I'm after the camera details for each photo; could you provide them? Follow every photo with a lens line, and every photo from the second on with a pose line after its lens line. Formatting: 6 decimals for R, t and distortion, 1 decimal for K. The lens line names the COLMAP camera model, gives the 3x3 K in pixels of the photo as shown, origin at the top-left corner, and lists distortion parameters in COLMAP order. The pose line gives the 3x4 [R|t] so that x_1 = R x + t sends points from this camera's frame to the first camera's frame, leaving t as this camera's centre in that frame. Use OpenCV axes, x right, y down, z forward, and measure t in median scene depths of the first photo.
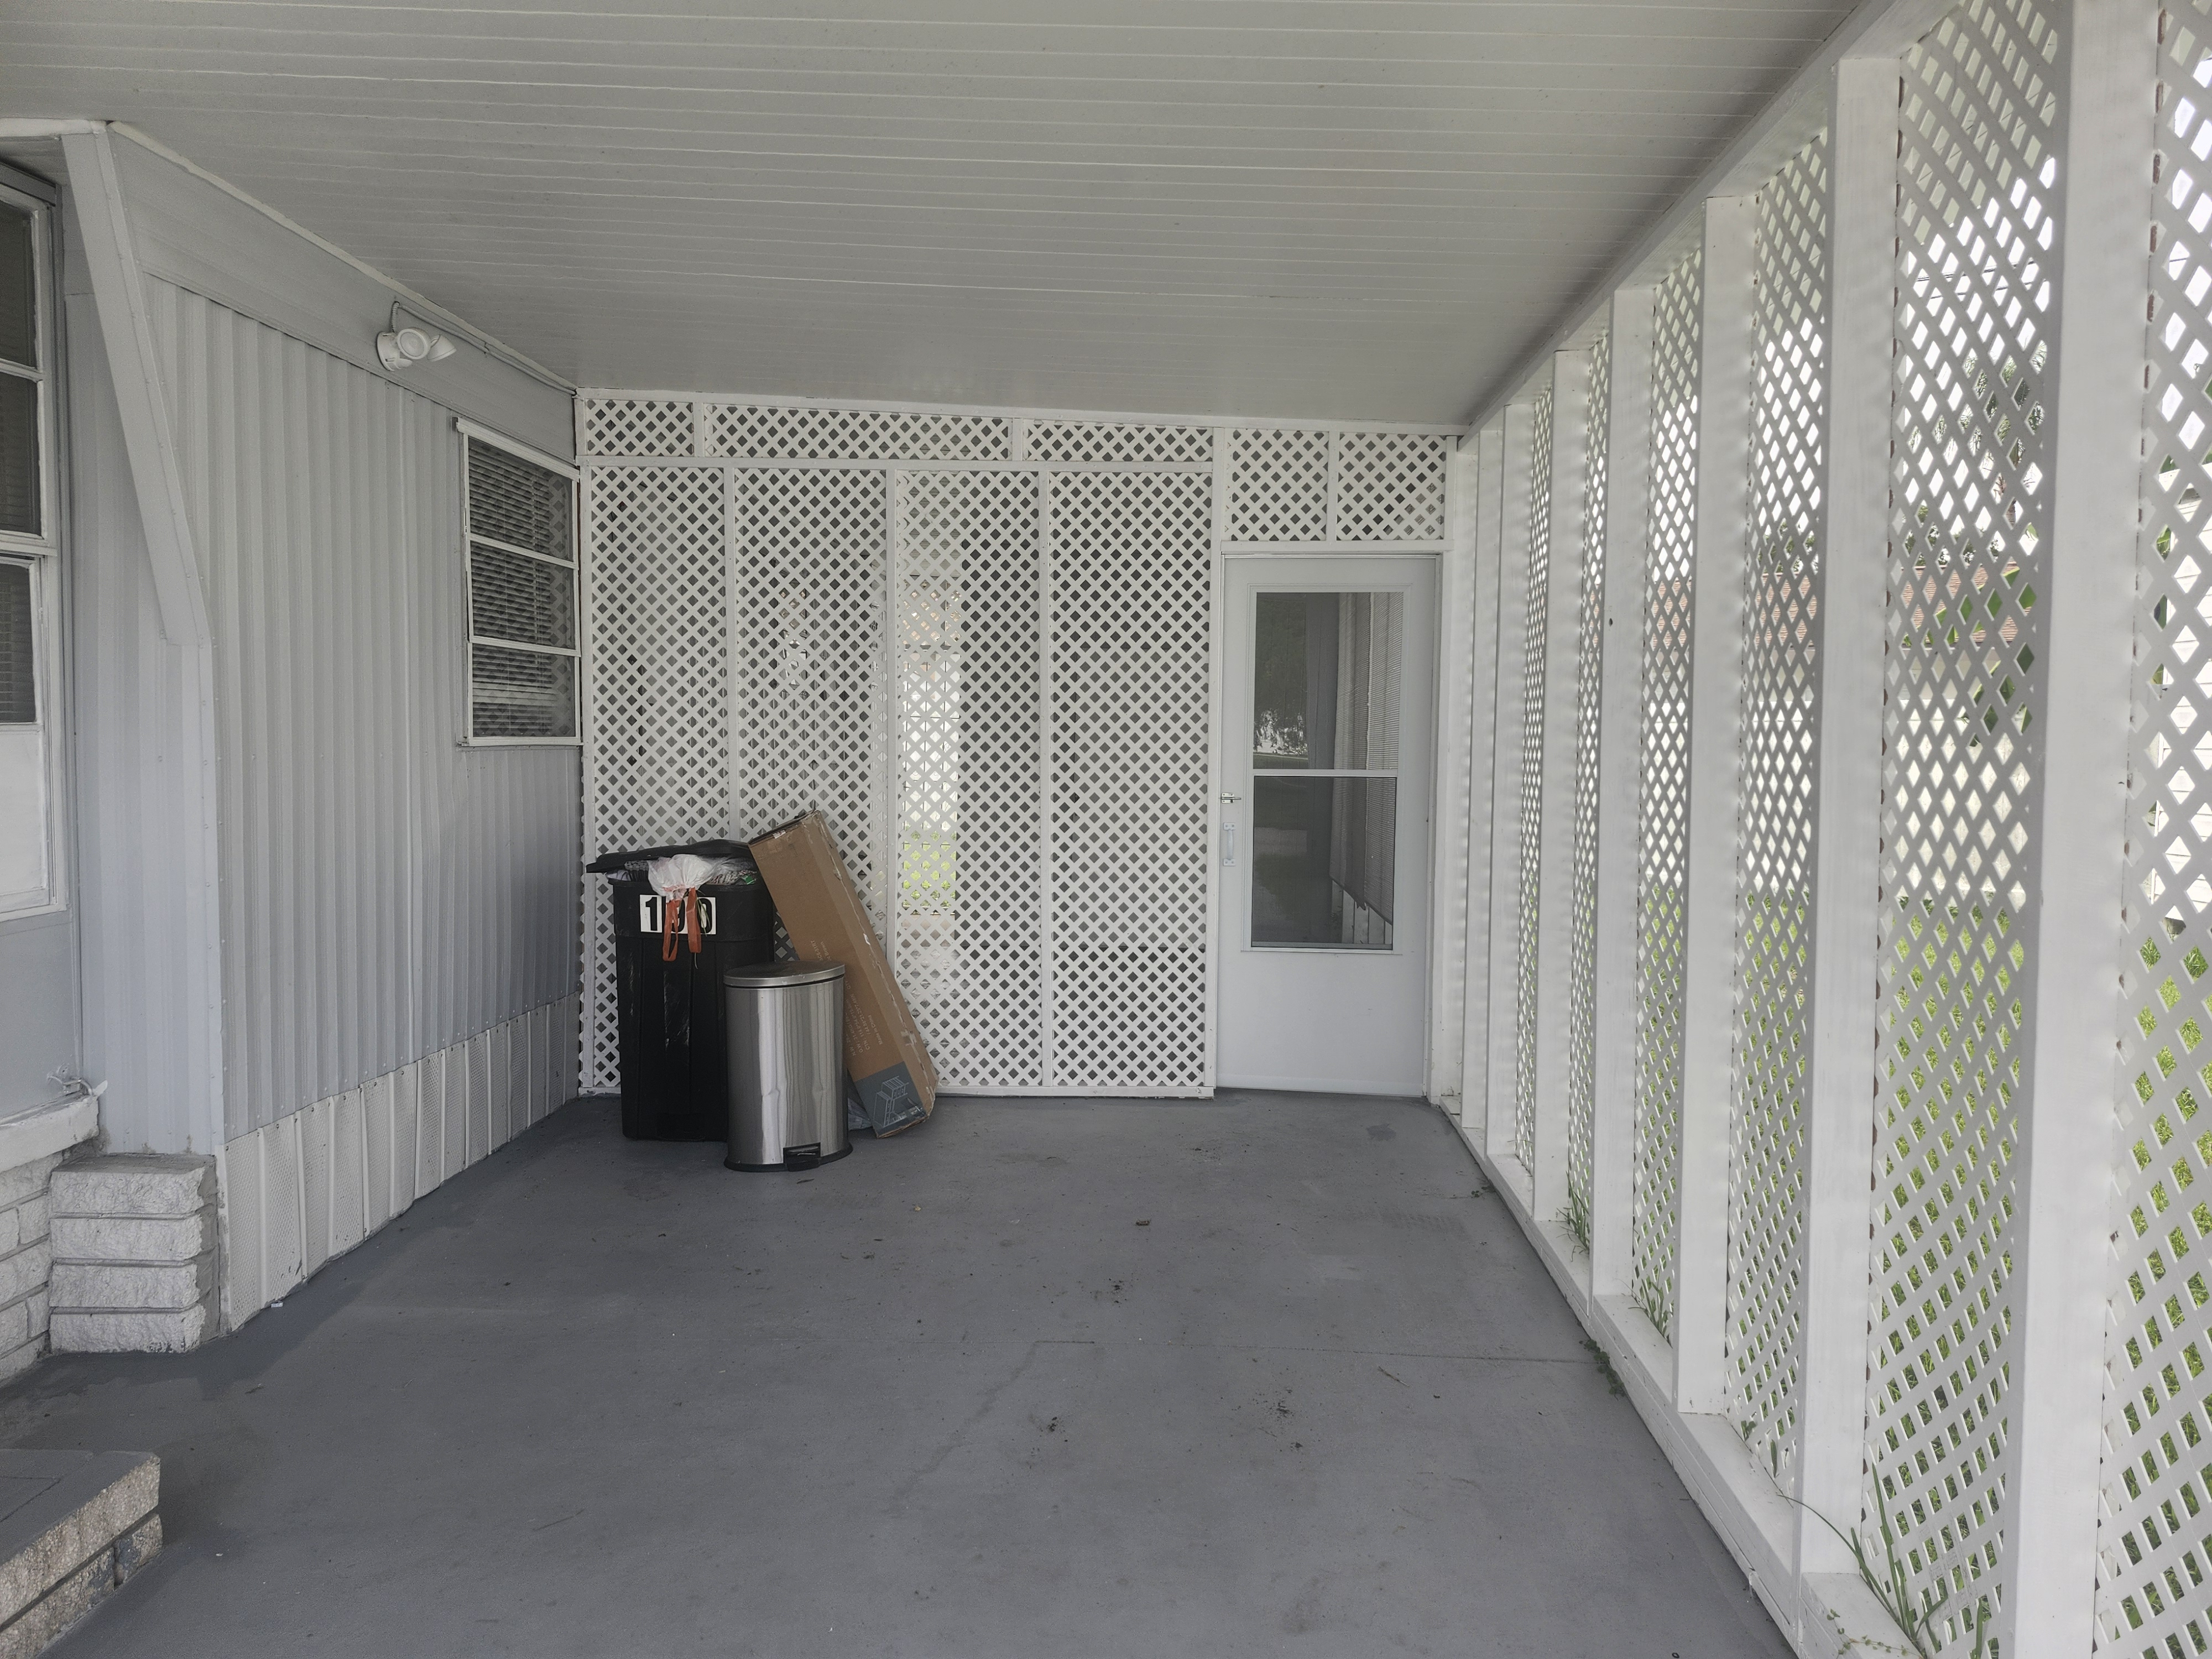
lens RADIAL K [[1519.2, 0, 1092.3], [0, 1519.2, 829.2], [0, 0, 1]] dist [0.066432, -0.072078]
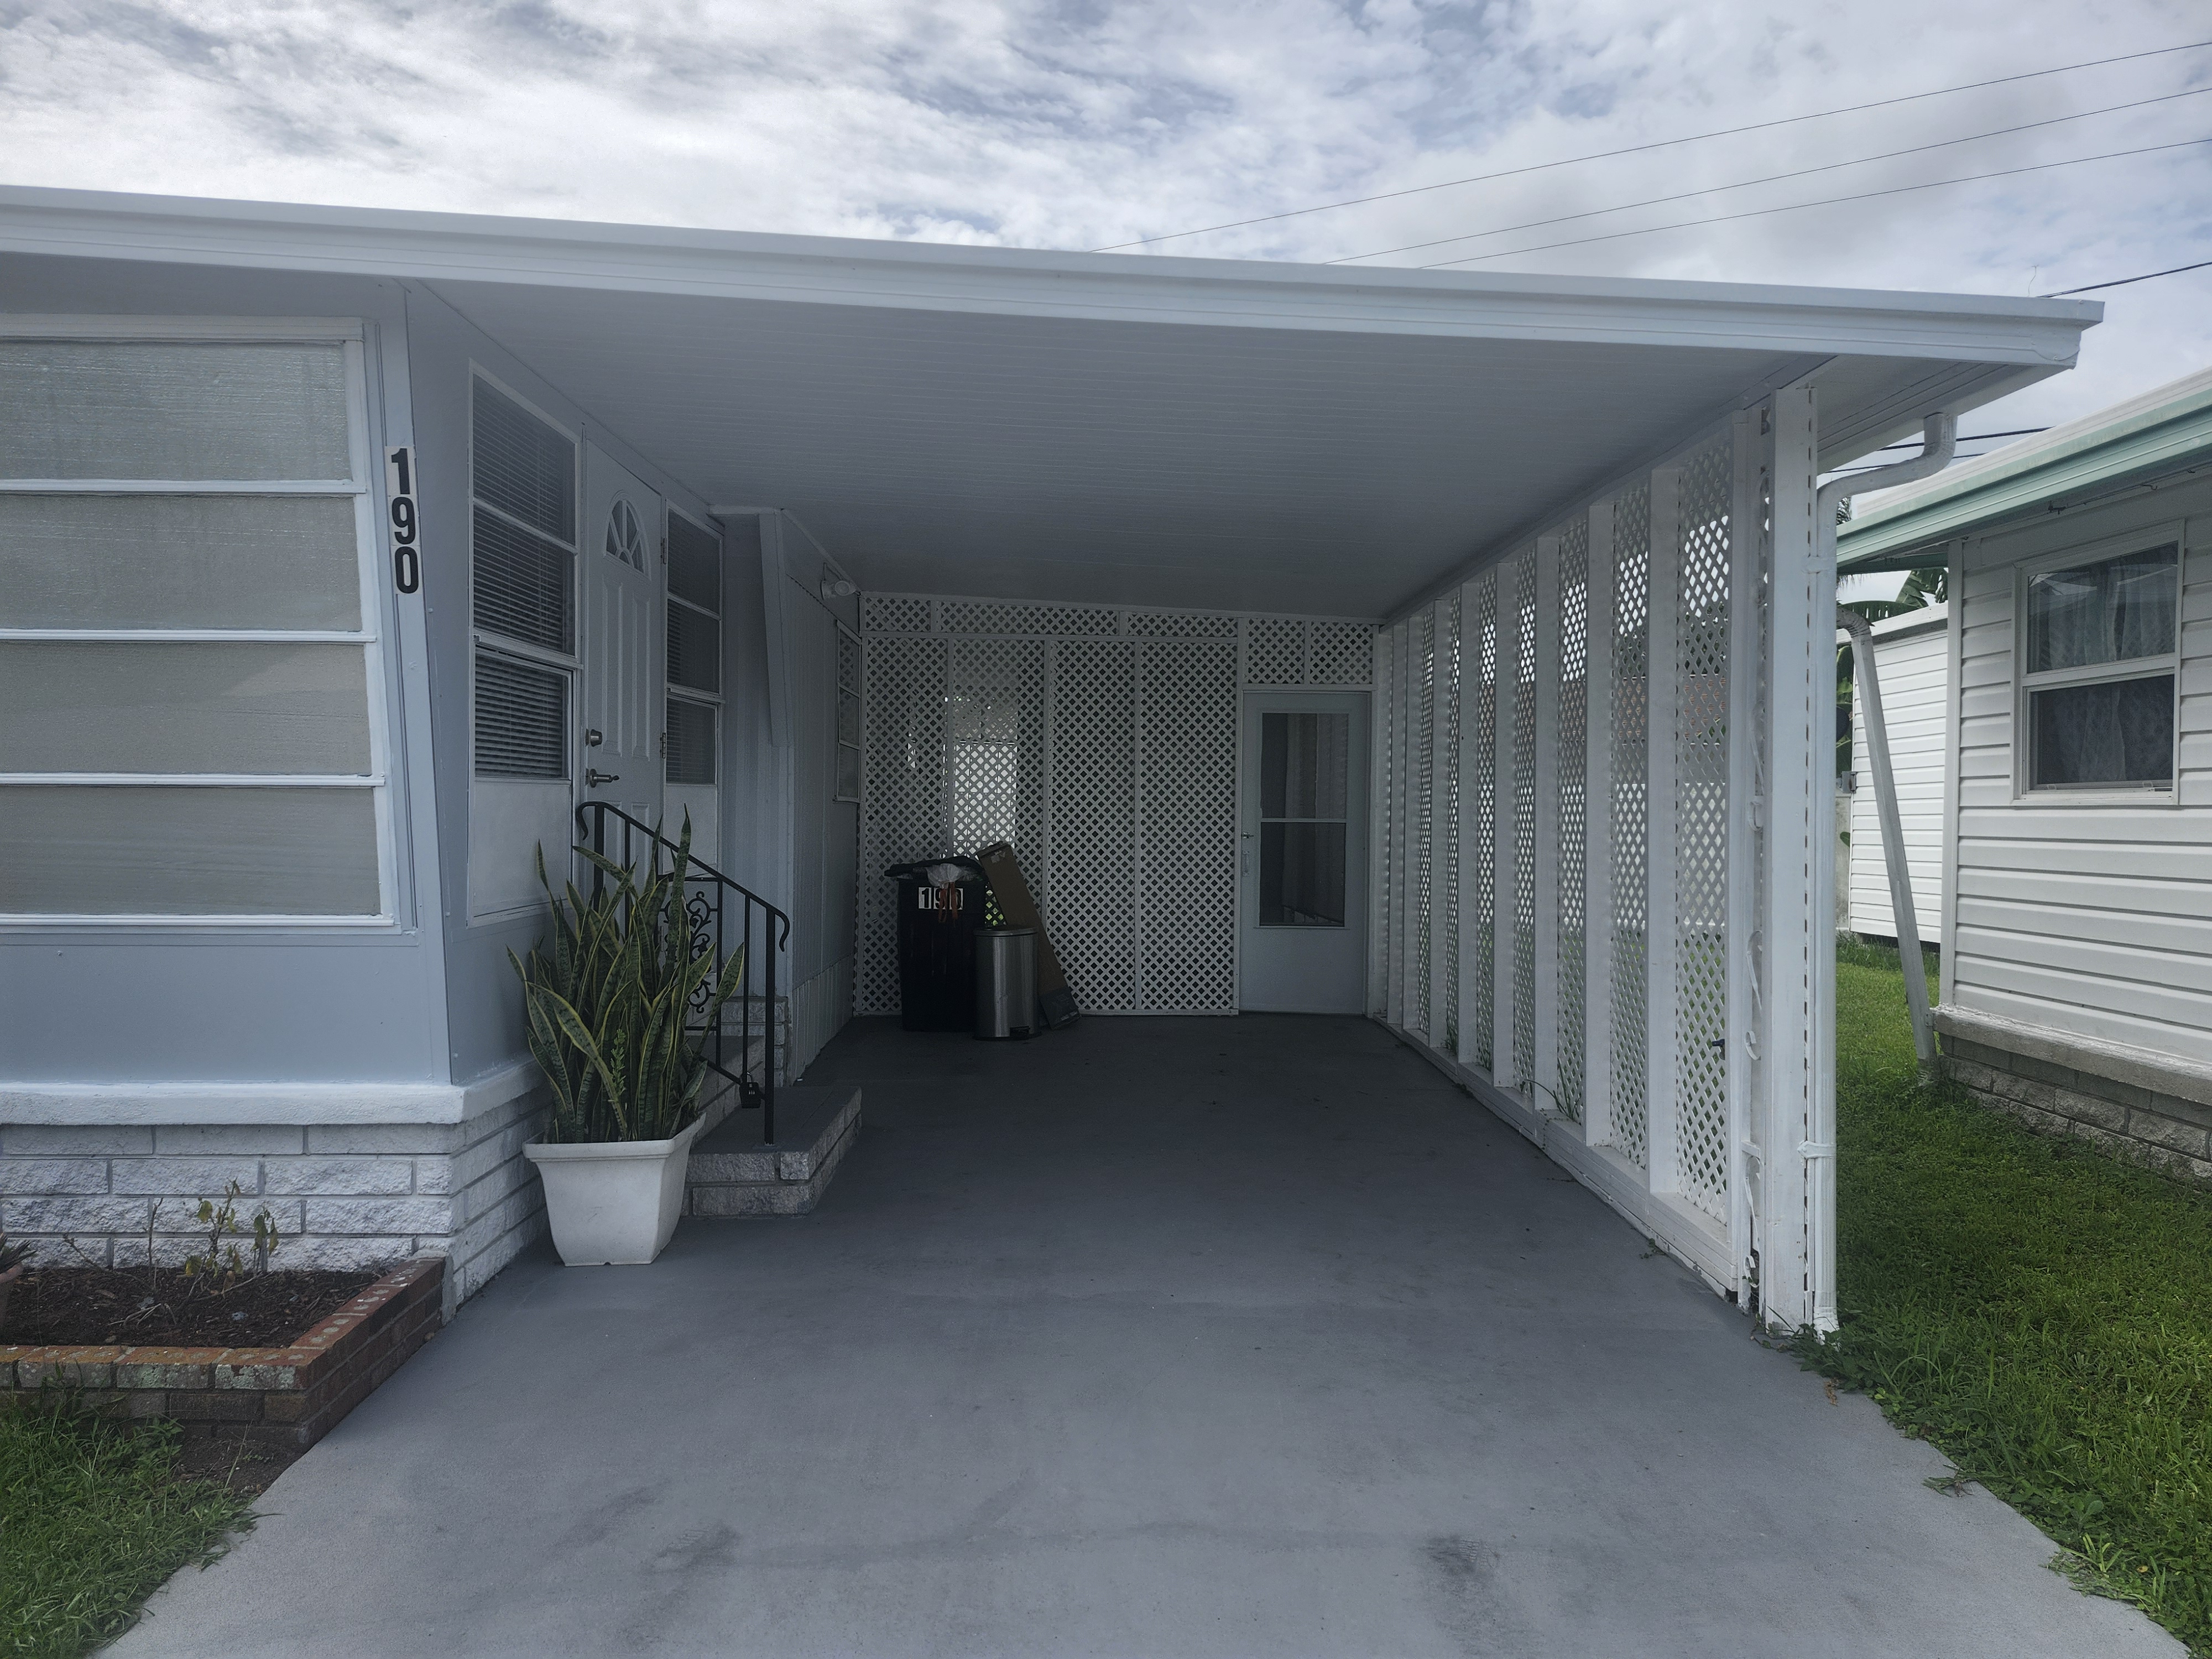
lens RADIAL K [[1519.2, 0, 1063.2], [0, 1519.2, 843.0], [0, 0, 1]] dist [0.066432, -0.072078]
pose [[0.998660, 0.001245, 0.051732, -0.224251], [0.001211, 0.998874, -0.047431, 0.075770], [-0.051733, 0.047430, 0.997534, -0.744892]]
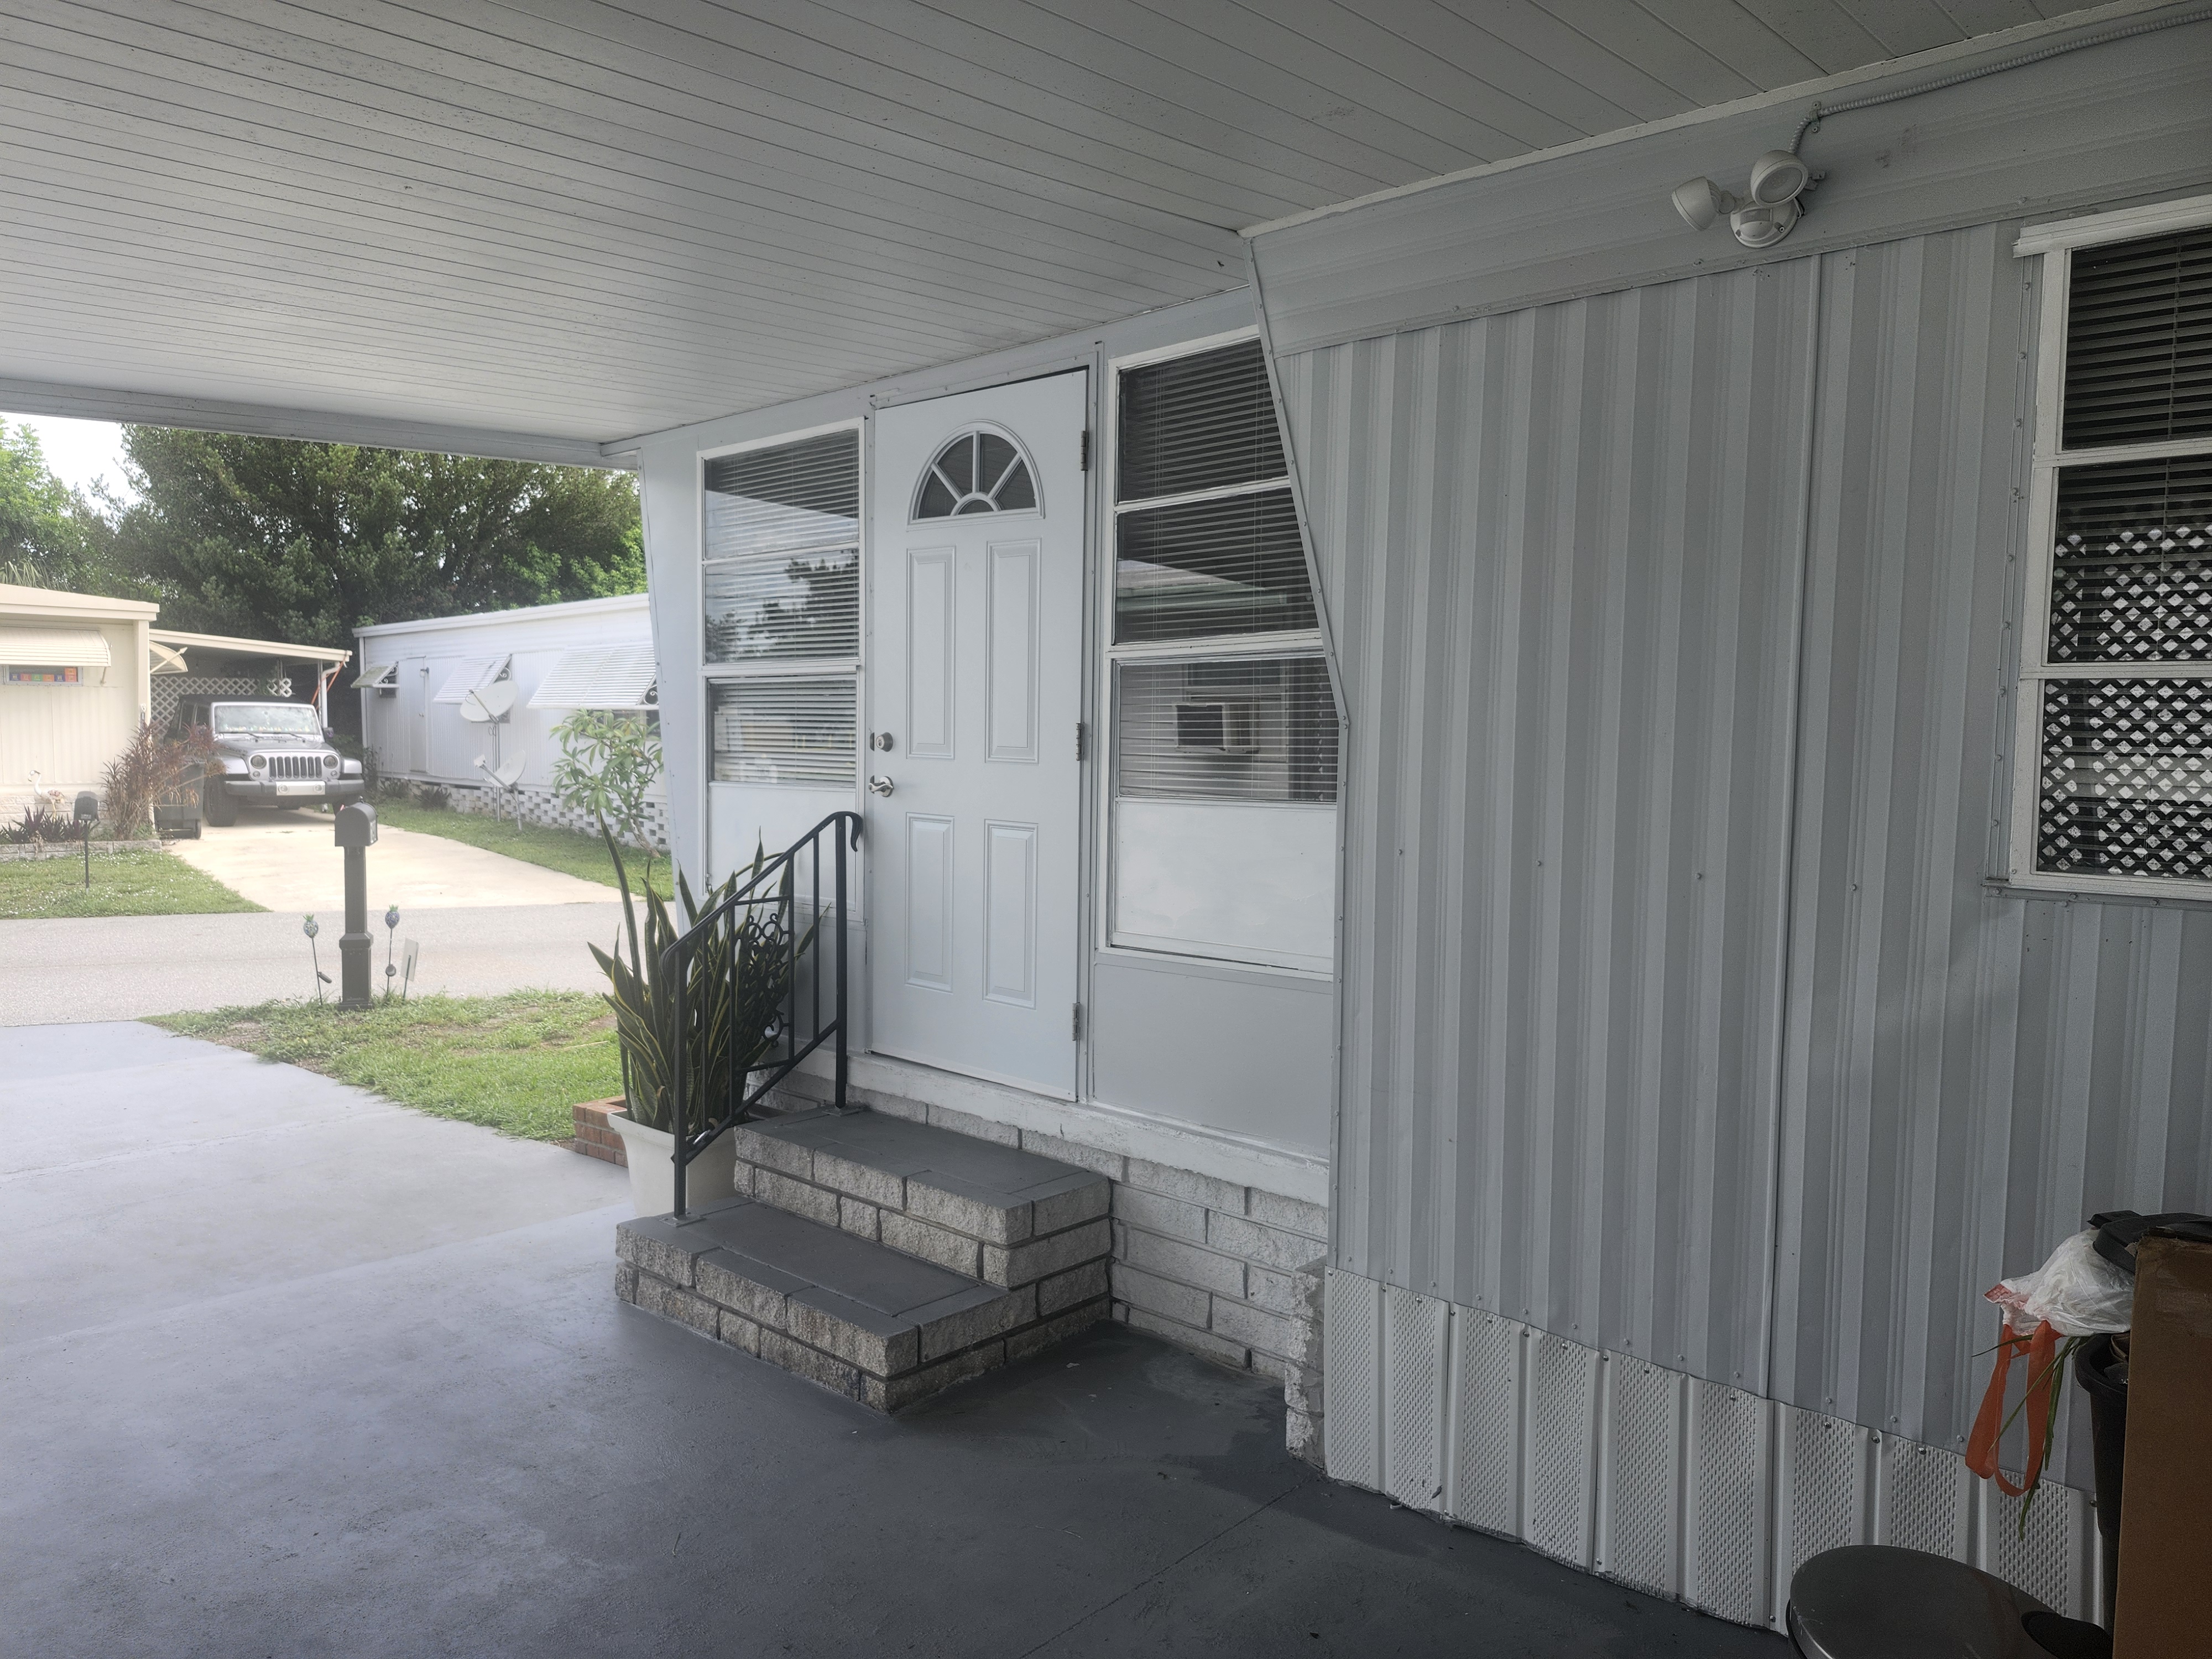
lens RADIAL K [[1519.2, 0, 1082.9], [0, 1519.2, 825.3], [0, 0, 1]] dist [0.066432, -0.072078]
pose [[-0.637447, 0.038021, -0.769556, 0.159924], [-0.063834, 0.992742, 0.101924, -0.101867], [0.767846, 0.114095, -0.630393, 1.037846]]
